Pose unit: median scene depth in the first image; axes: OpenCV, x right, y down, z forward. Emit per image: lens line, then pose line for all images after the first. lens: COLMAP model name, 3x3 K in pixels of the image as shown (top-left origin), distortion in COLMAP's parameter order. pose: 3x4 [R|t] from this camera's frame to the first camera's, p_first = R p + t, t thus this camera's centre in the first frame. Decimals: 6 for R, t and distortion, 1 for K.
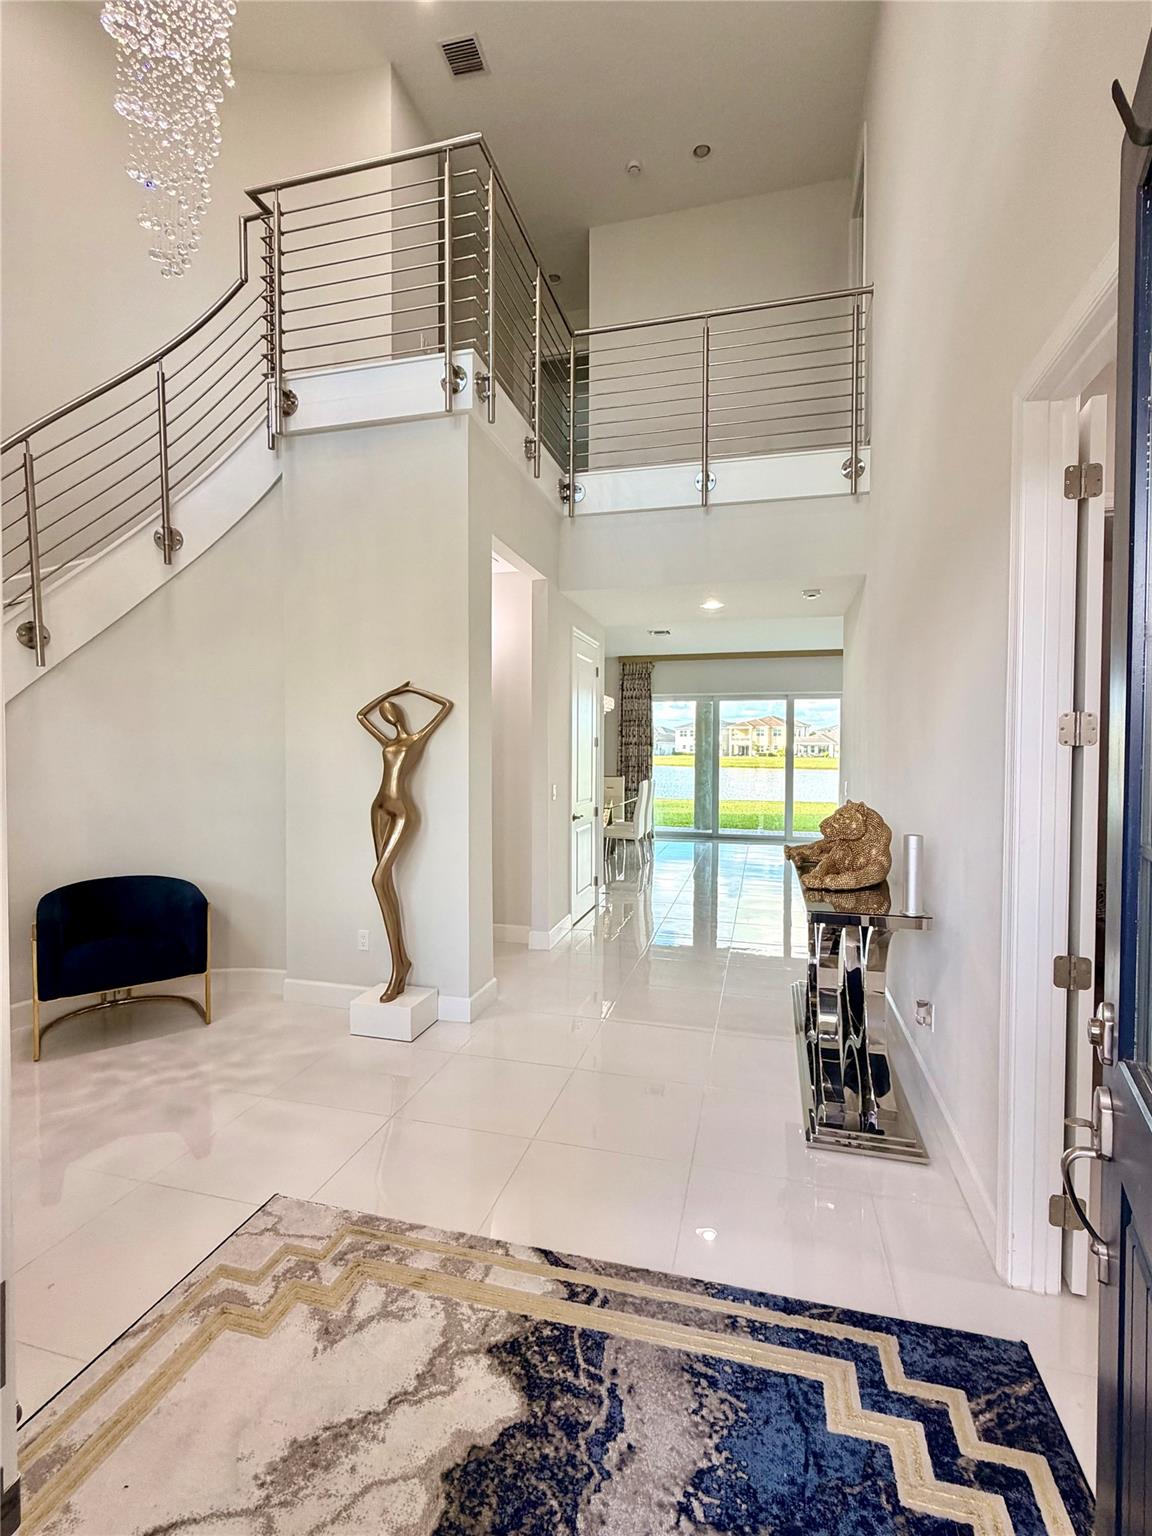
lens RADIAL K [[700.2, 0, 578.0], [0, 700.2, 771.8], [0, 0, 1]] dist [-0.000073, 0.000232]
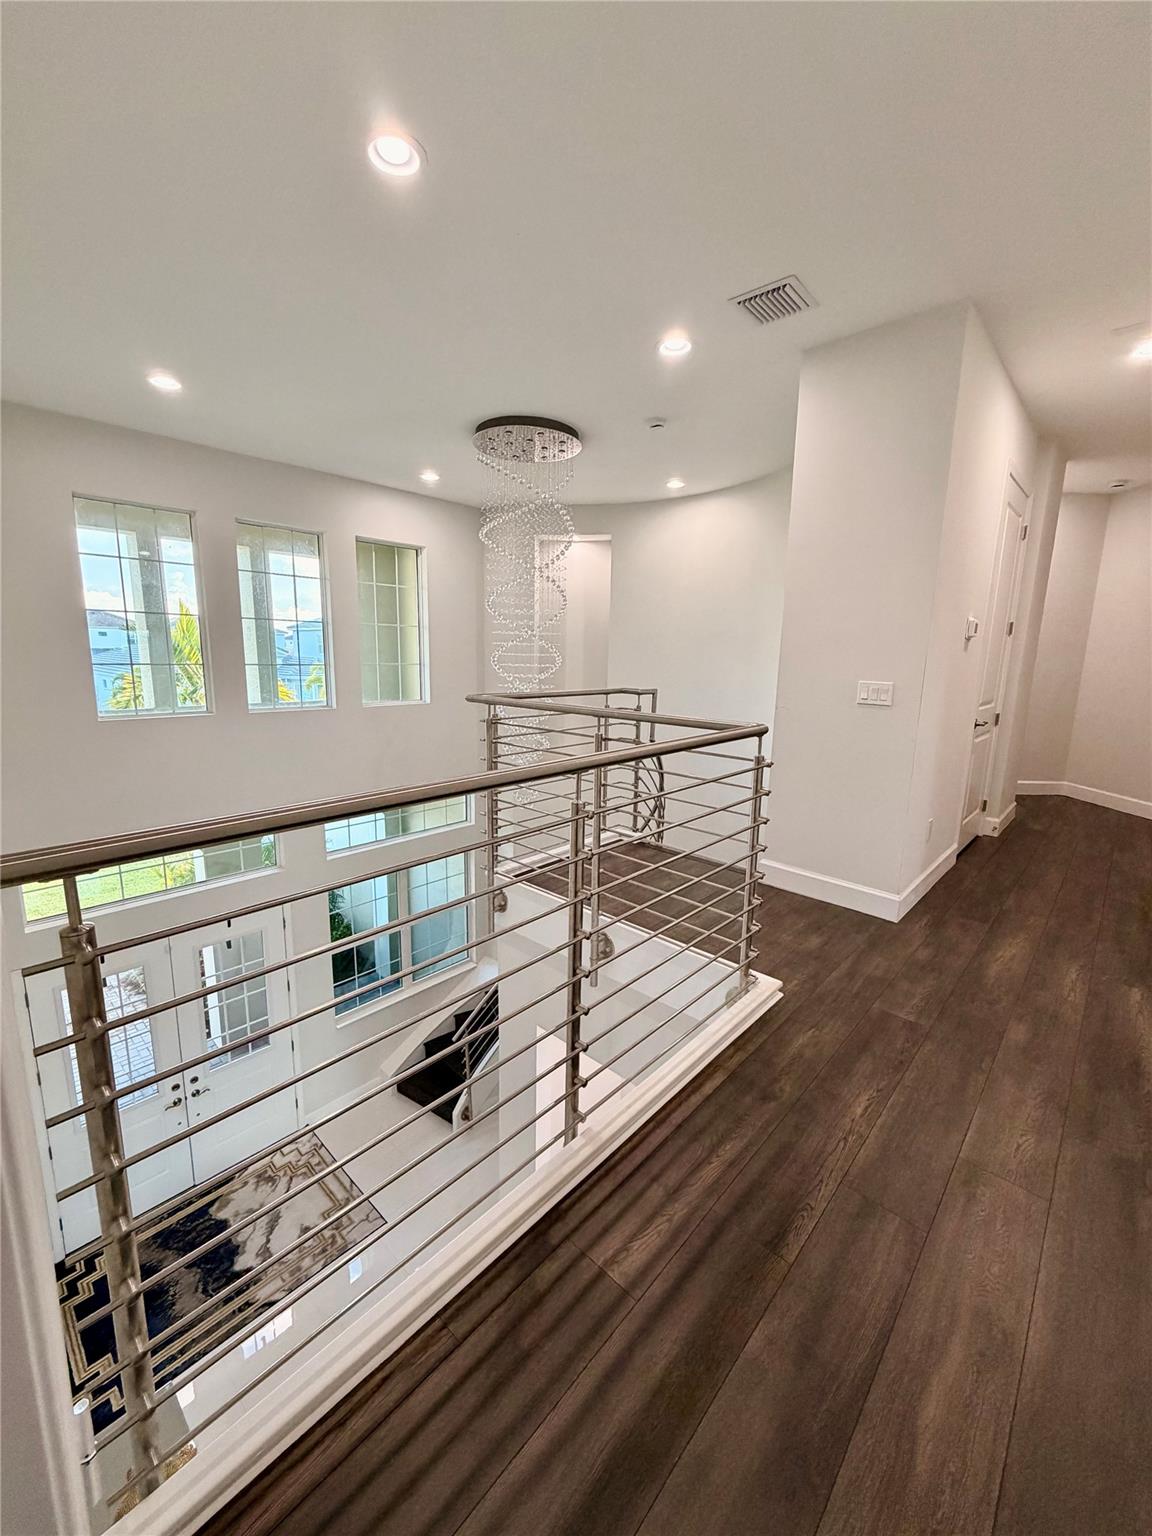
lens RADIAL K [[608.8, 0, 574.7], [0, 608.8, 762.6], [0, 0, 1]] dist [-0.000243, 0.000140]
pose [[-0.465851, 0.144472, -0.872990, 1.201145], [-0.051206, 0.980527, 0.189593, -1.901939], [0.883380, 0.133024, -0.449381, 3.001869]]
